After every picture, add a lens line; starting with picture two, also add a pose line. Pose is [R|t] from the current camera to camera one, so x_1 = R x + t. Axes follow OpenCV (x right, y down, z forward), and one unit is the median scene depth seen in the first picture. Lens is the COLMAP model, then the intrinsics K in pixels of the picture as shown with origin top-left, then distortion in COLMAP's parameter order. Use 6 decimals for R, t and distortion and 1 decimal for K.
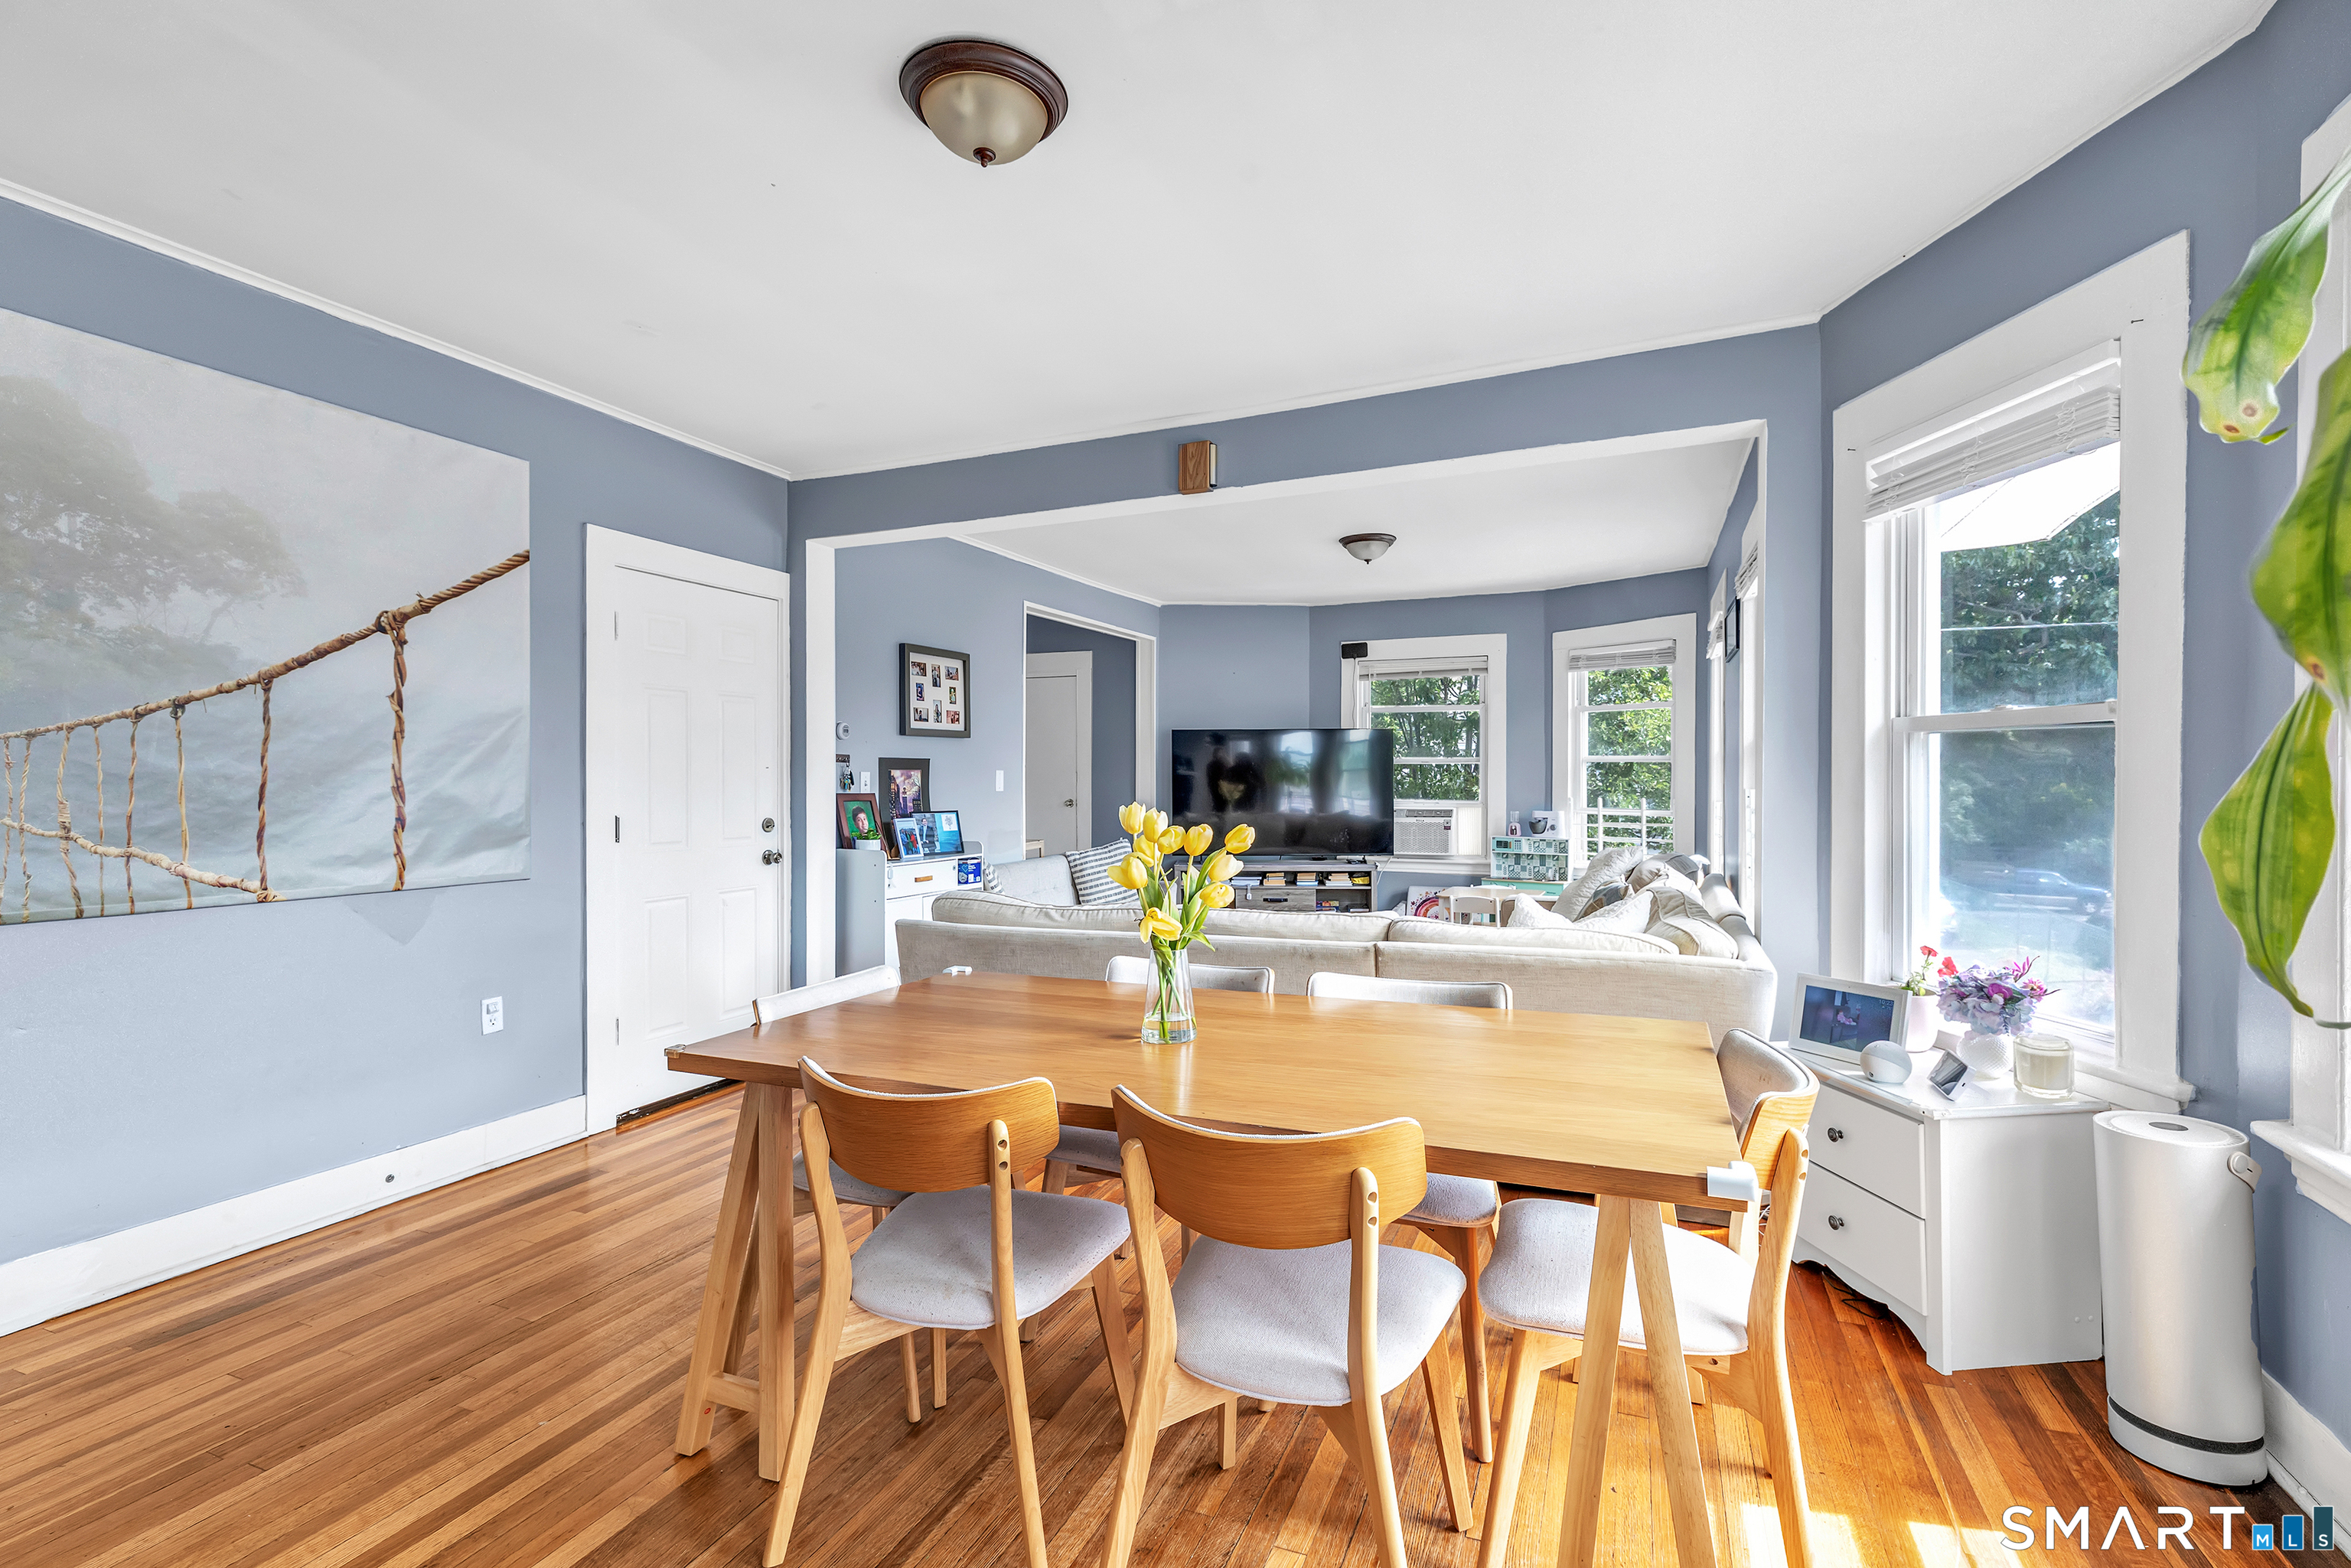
lens RADIAL K [[1051.5, 0, 1175.5], [0, 1051.5, 784.0], [0, 0, 1]] dist [-0.000605, 0.000793]
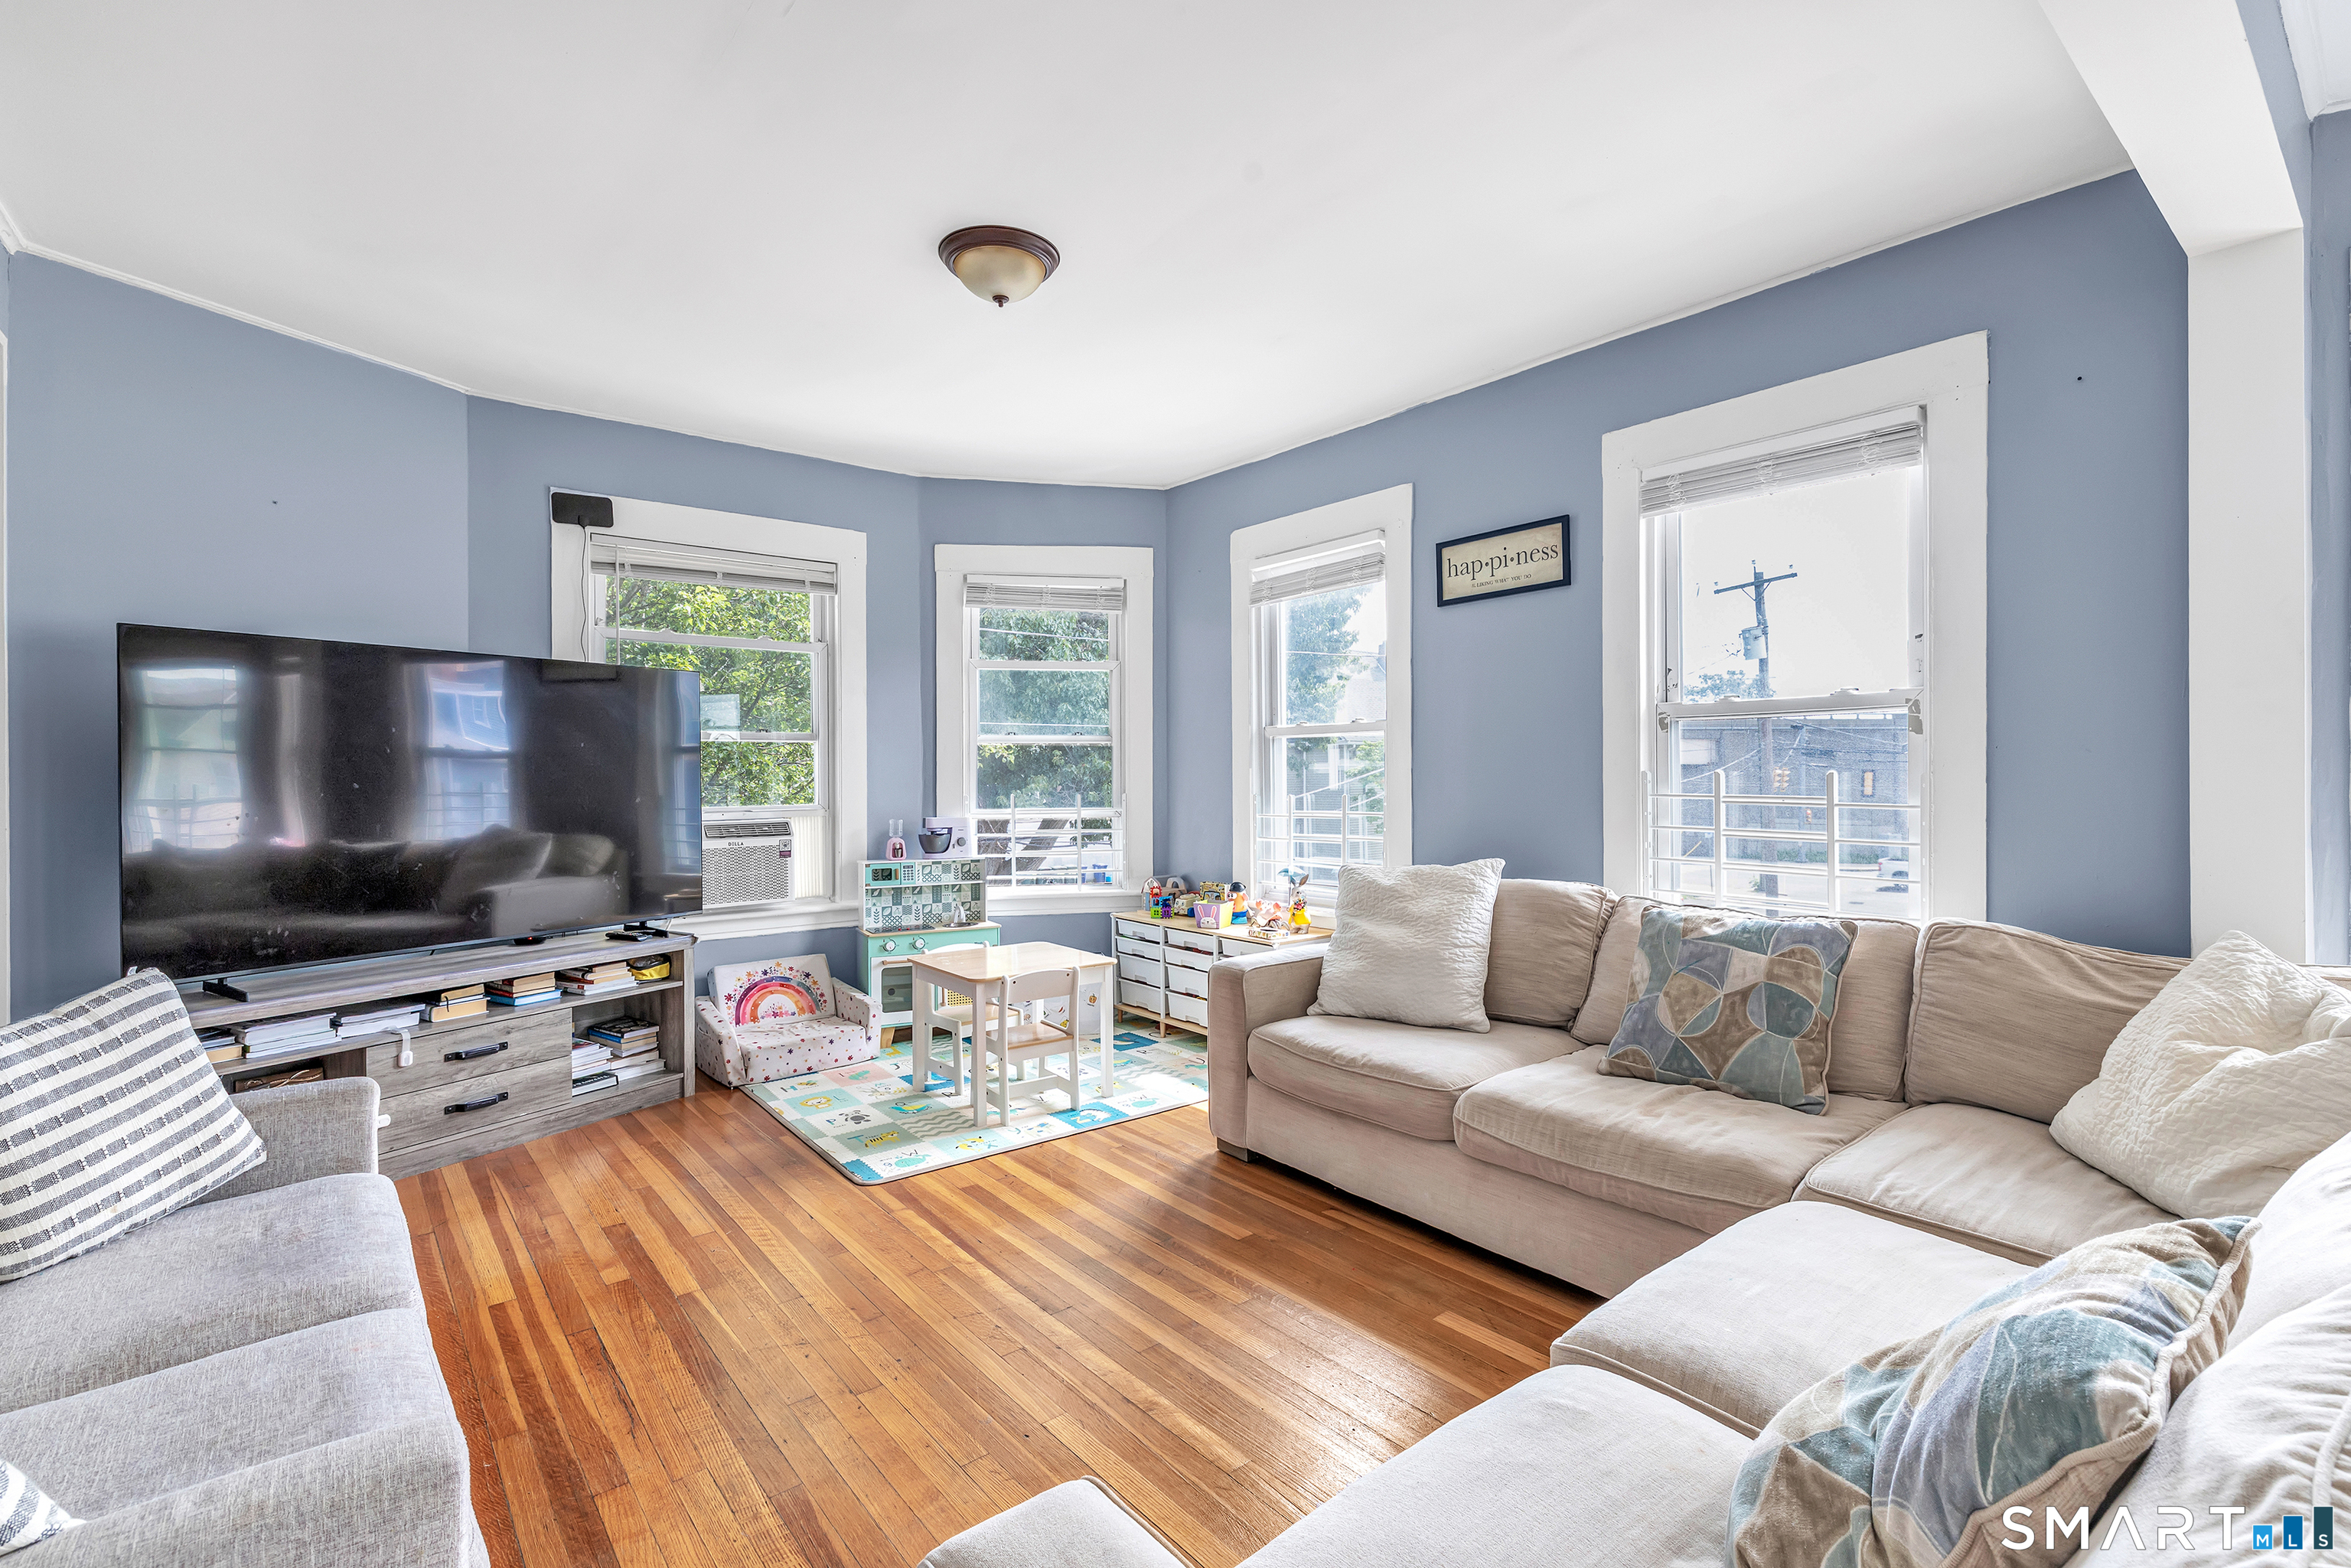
lens RADIAL K [[1062.3, 0, 1204.9], [0, 1062.3, 778.4], [0, 0, 1]] dist [-0.002345, -0.000534]
pose [[0.452904, -0.009044, 0.891513, -0.154538], [0.011497, 0.999925, 0.004304, 0.000856], [-0.891485, 0.008301, 0.452974, 0.550982]]
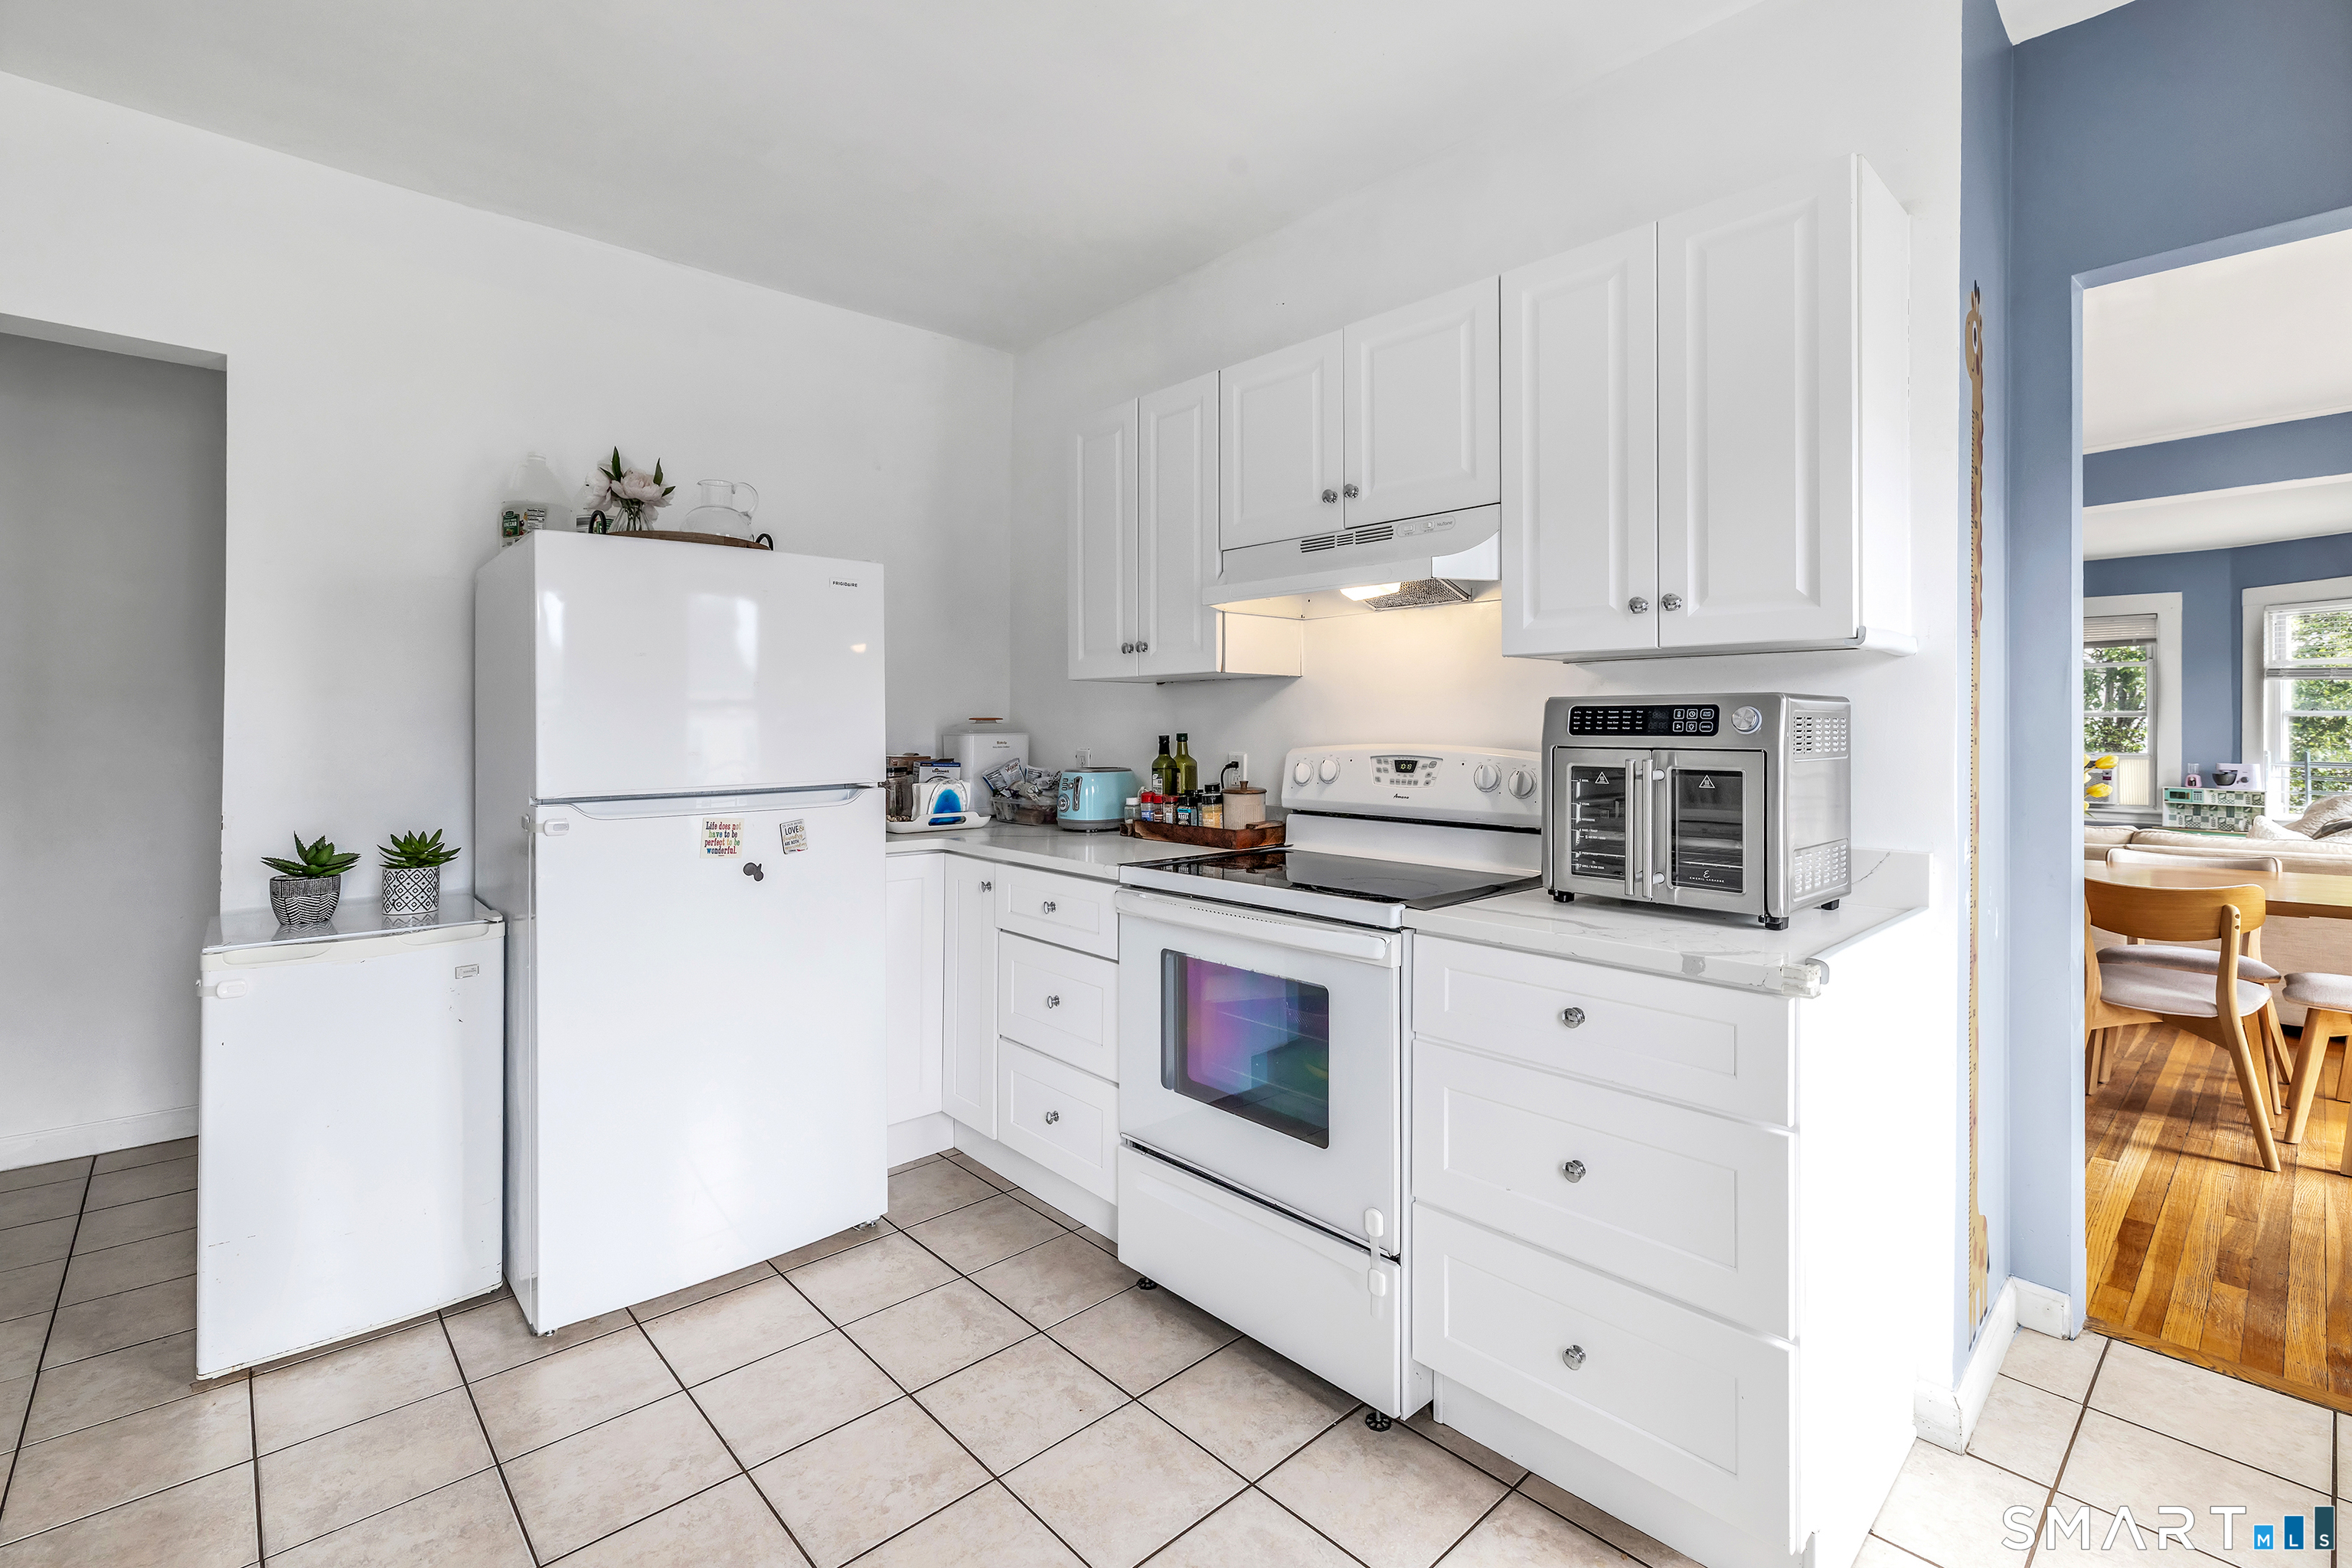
lens RADIAL K [[1035.3, 0, 1171.3], [0, 1035.3, 723.3], [0, 0, 1]] dist [0.002110, 0.000483]
pose [[0.910983, 0.003618, -0.412428, -0.172299], [-0.008556, 0.999912, -0.010126, 0.005441], [0.412355, 0.012753, 0.910934, -0.344726]]
